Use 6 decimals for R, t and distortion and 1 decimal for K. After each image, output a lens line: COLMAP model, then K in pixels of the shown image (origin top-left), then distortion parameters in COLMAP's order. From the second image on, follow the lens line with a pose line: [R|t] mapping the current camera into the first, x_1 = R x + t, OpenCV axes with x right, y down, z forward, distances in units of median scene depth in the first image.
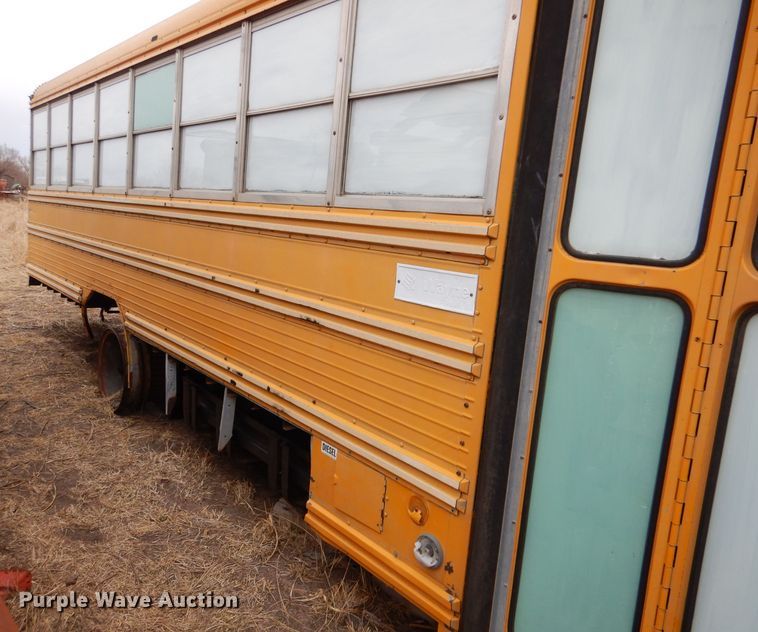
lens RADIAL K [[645.1, 0, 376.2], [0, 645.1, 314.4], [0, 0, 1]] dist [0.001574, -0.018275]
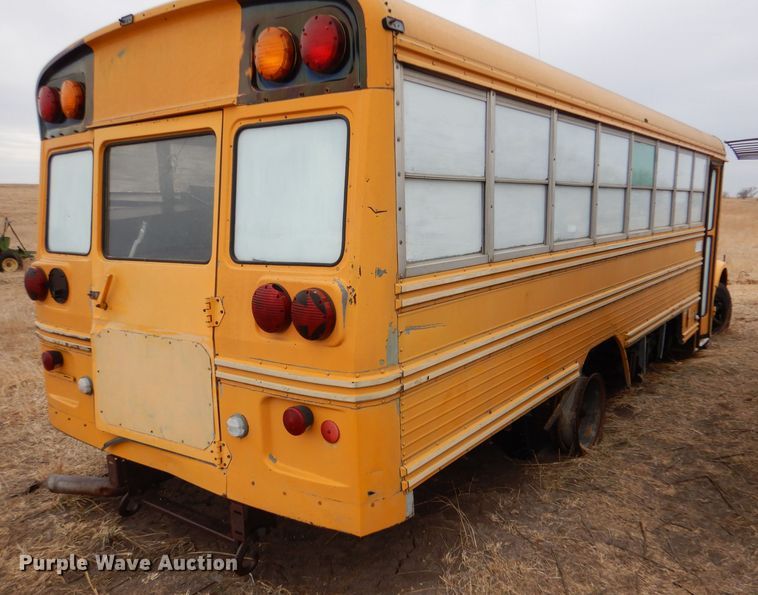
lens RADIAL K [[650.3, 0, 388.9], [0, 650.3, 305.9], [0, 0, 1]] dist [0.018968, 0.008466]
pose [[-0.279110, -0.221226, 0.934428, -1.499488], [0.127492, 0.955948, 0.264402, -0.466476], [-0.951758, 0.192929, -0.238611, 1.833209]]
